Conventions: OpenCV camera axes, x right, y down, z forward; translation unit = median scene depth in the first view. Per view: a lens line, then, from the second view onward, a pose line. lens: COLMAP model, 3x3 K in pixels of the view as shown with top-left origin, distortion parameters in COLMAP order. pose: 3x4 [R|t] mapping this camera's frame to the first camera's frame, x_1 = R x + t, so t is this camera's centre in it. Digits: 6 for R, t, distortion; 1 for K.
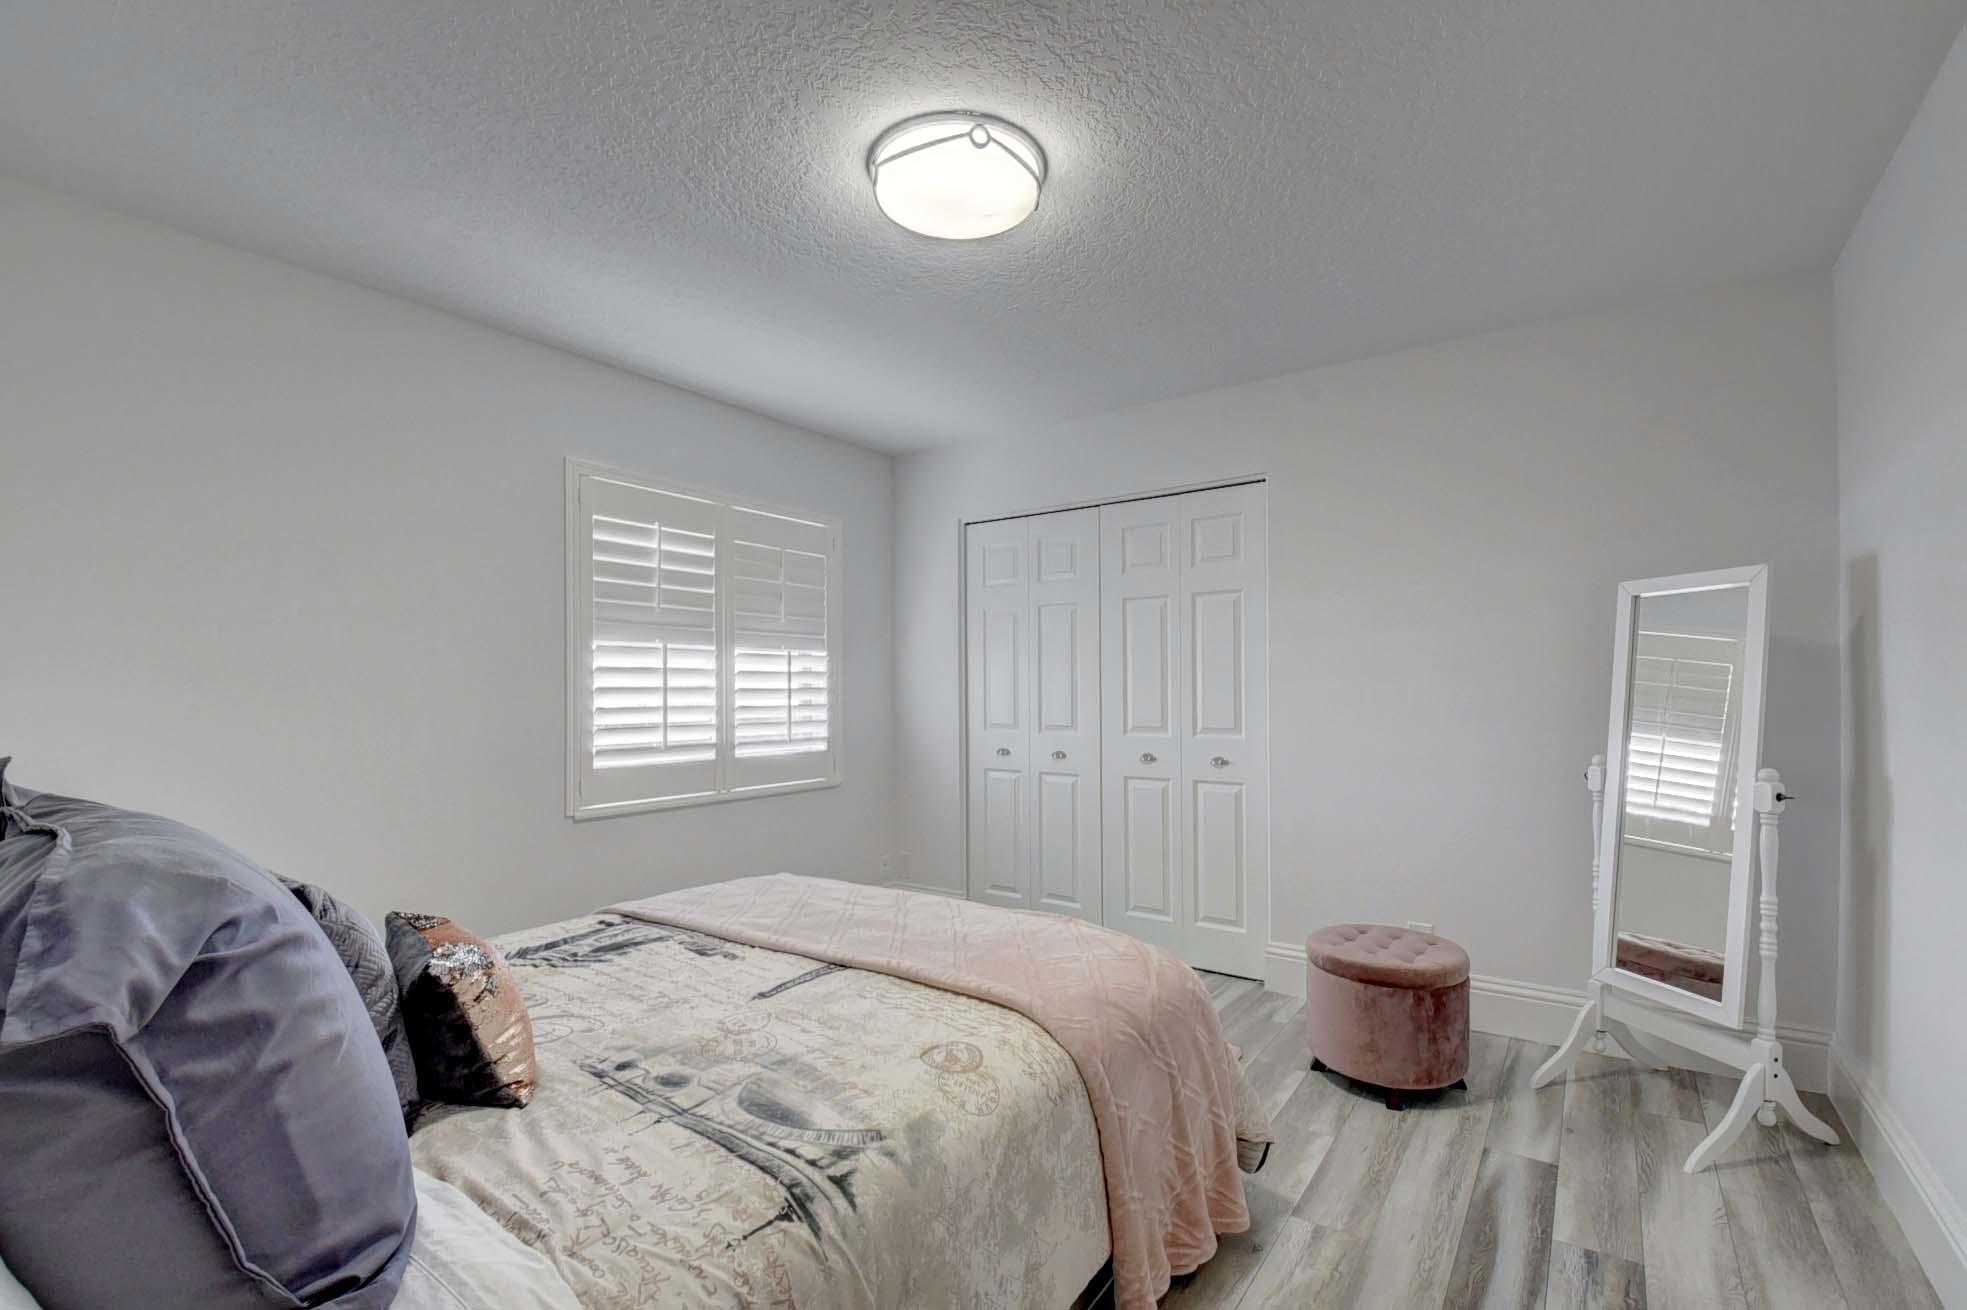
lens RADIAL K [[864.5, 0, 991.9], [0, 864.5, 689.9], [0, 0, 1]] dist [-0.011129, -0.012249]
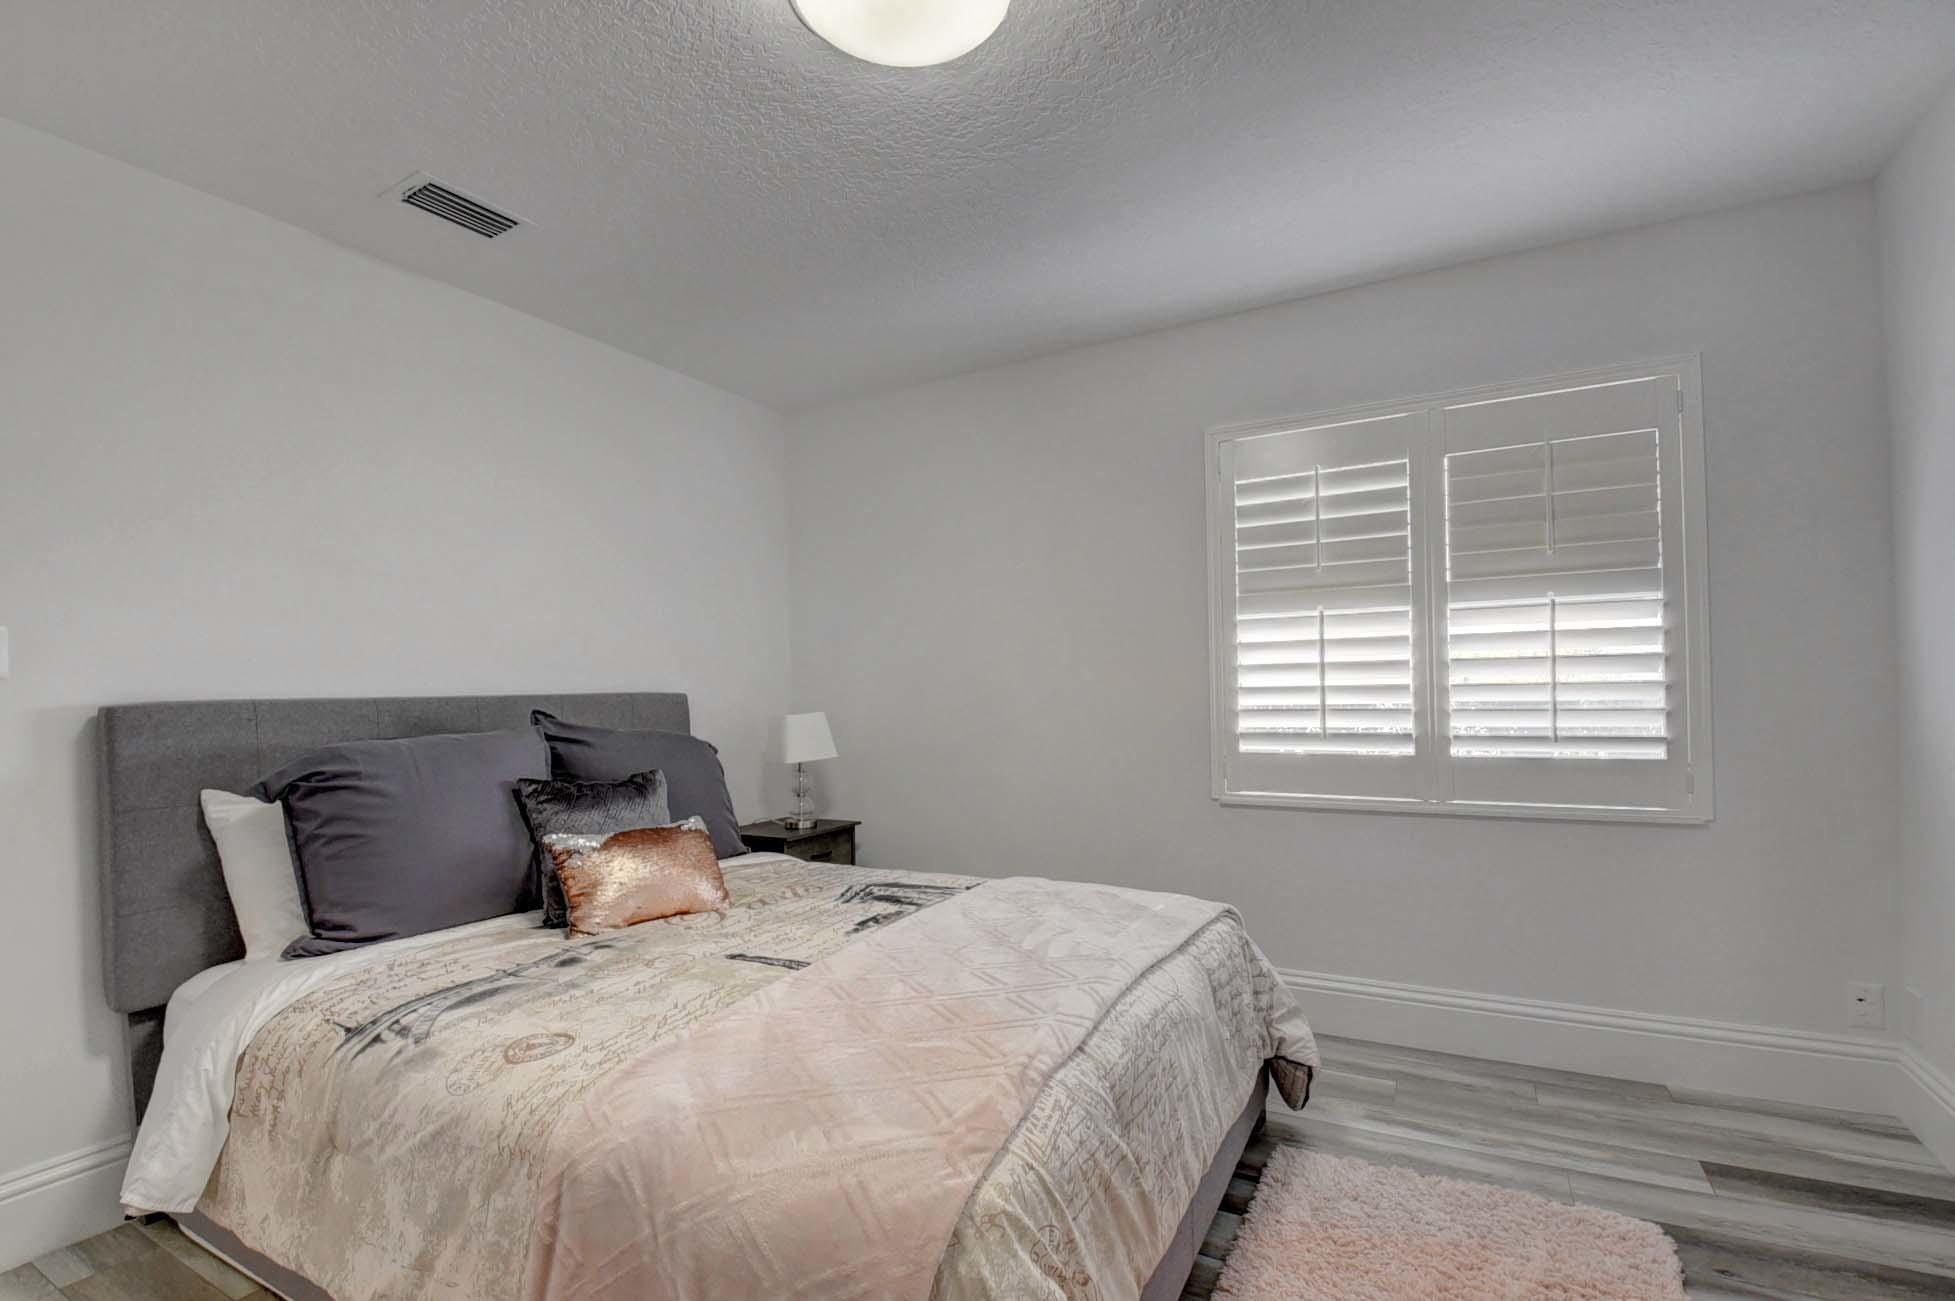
lens RADIAL K [[849.5, 0, 977.3], [0, 849.5, 699.9], [0, 0, 1]] dist [0.045890, -0.045312]
pose [[0.100077, 0.023195, -0.994709, 0.436300], [0.024963, 0.999355, 0.025815, 0.003113], [0.994667, -0.027414, 0.099433, 0.623800]]
